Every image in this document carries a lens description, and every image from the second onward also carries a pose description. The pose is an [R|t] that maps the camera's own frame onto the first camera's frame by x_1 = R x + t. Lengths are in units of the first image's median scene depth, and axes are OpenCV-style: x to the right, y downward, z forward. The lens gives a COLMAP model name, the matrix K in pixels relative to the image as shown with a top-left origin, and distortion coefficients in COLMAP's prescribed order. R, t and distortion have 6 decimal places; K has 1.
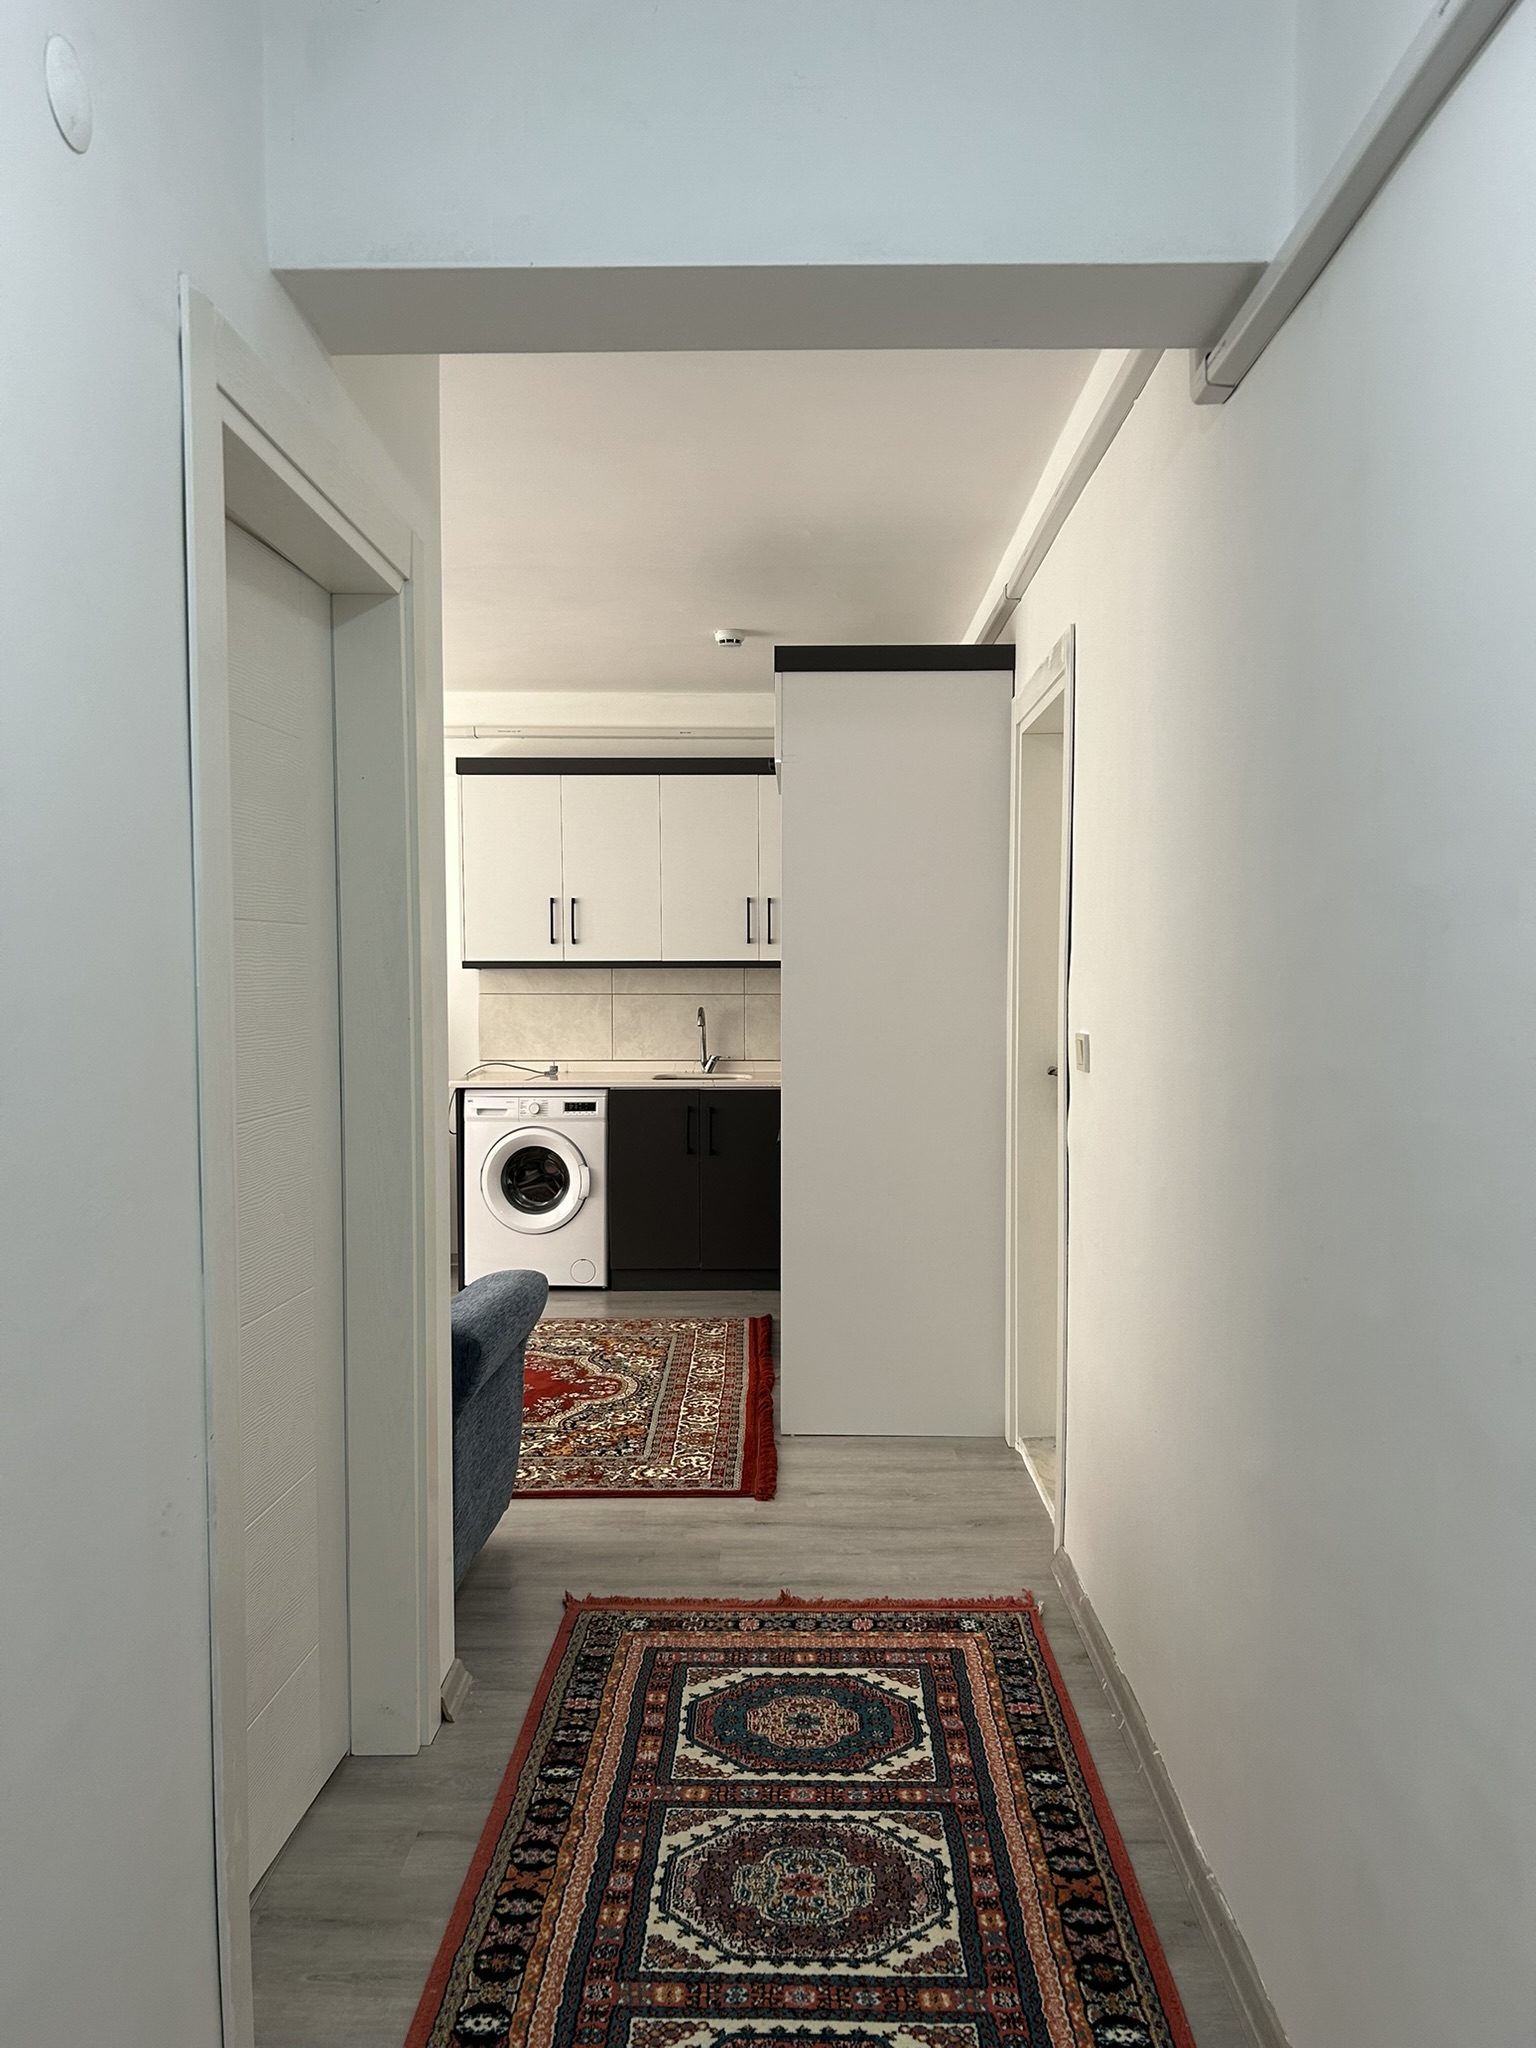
lens RADIAL K [[1517.8, 0, 776.9], [0, 1517.8, 1028.0], [0, 0, 1]] dist [0.040419, -0.005773]
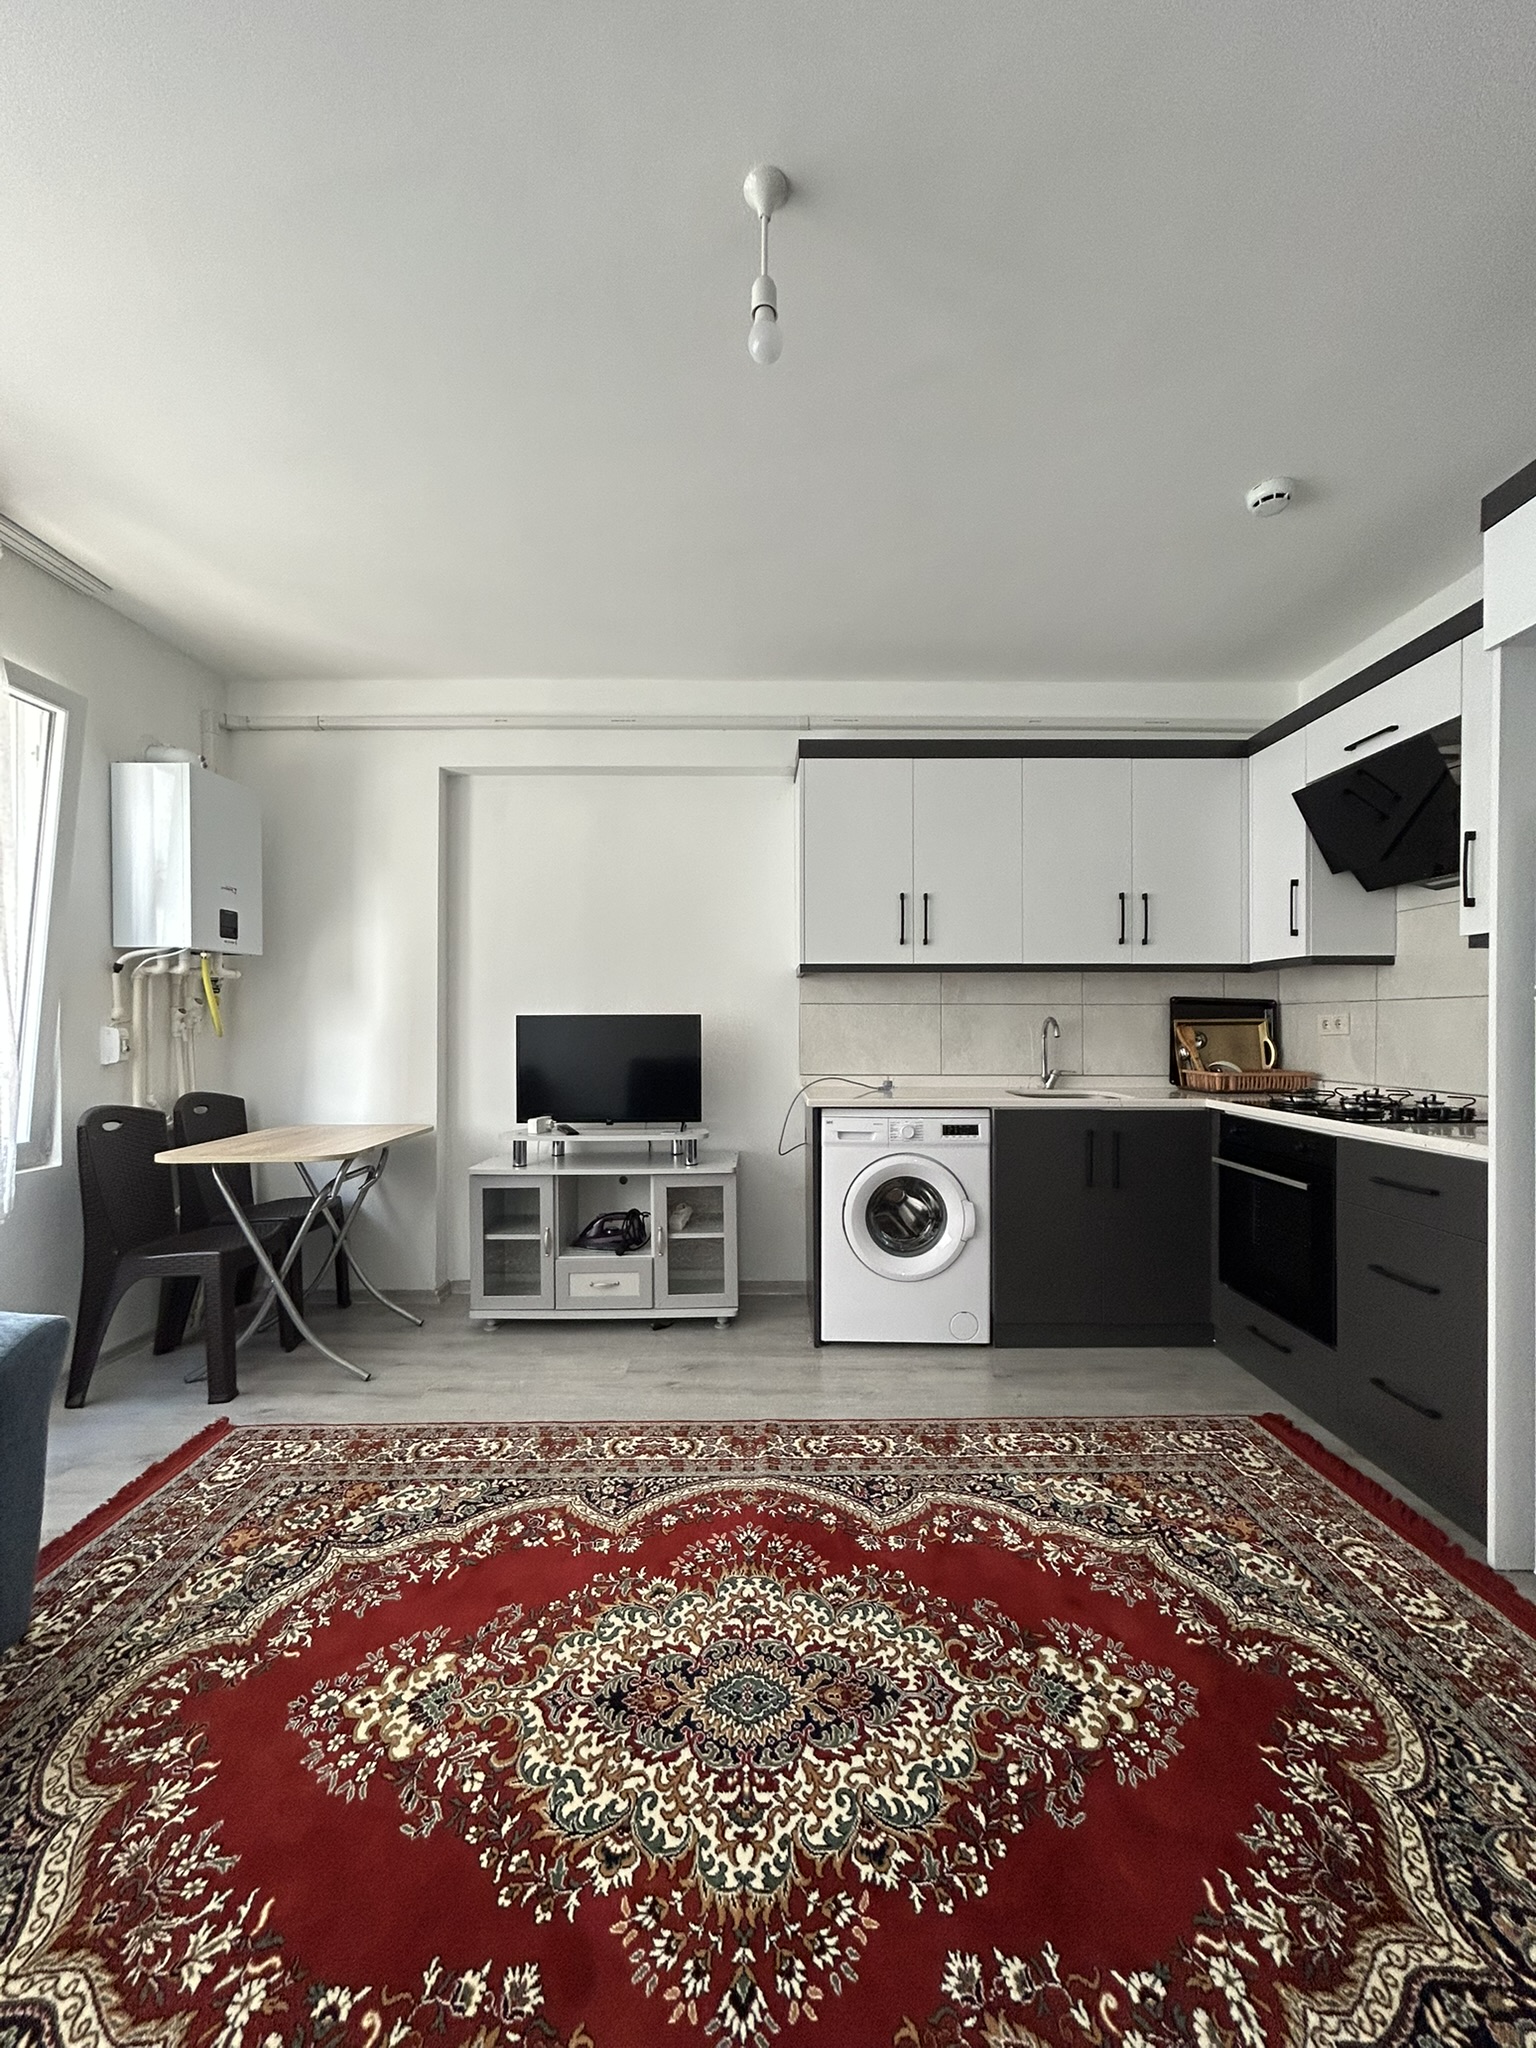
lens RADIAL K [[821.2, 0, 770.0], [0, 821.2, 1026.7], [0, 0, 1]] dist [0.000676, 0.000347]
pose [[0.999968, 0.002303, 0.007680, -0.285551], [-0.002023, 0.999345, -0.036141, 0.013223], [-0.007758, 0.036124, 0.999317, 0.644824]]
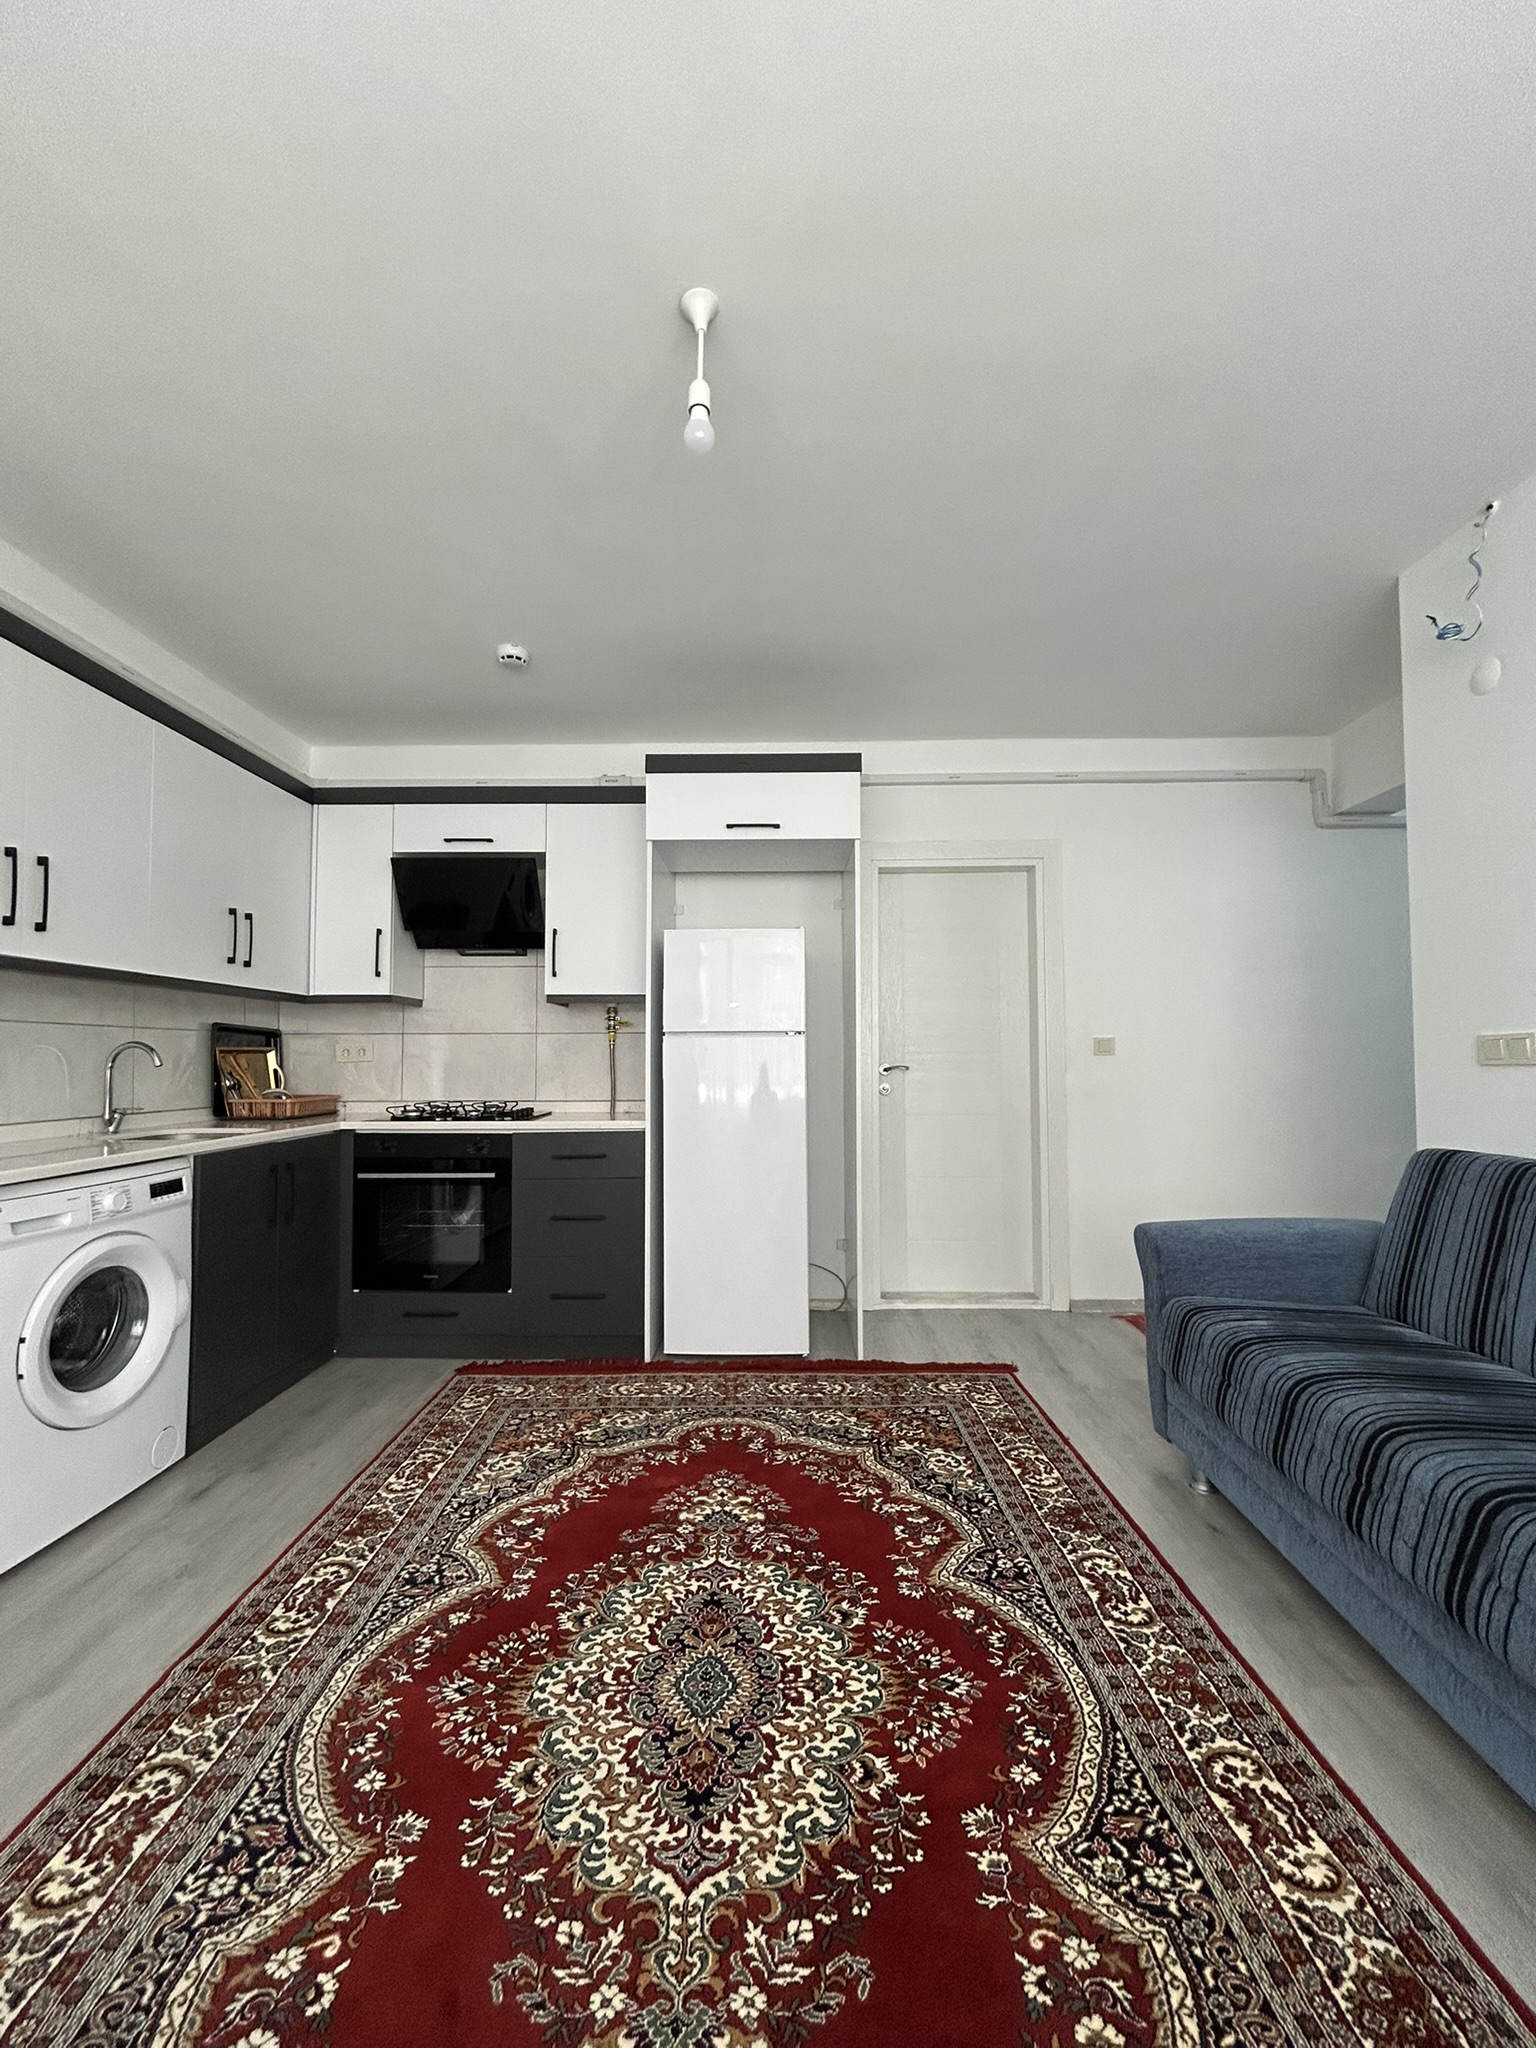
lens RADIAL K [[824.7, 0, 765.0], [0, 824.7, 1024.7], [0, 0, 1]] dist [-0.001728, 0.003209]
pose [[0.005388, 0.043136, 0.999055, -0.574245], [0.040010, 0.998260, -0.043318, 0.009559], [-0.999185, 0.040205, 0.003653, 0.884111]]
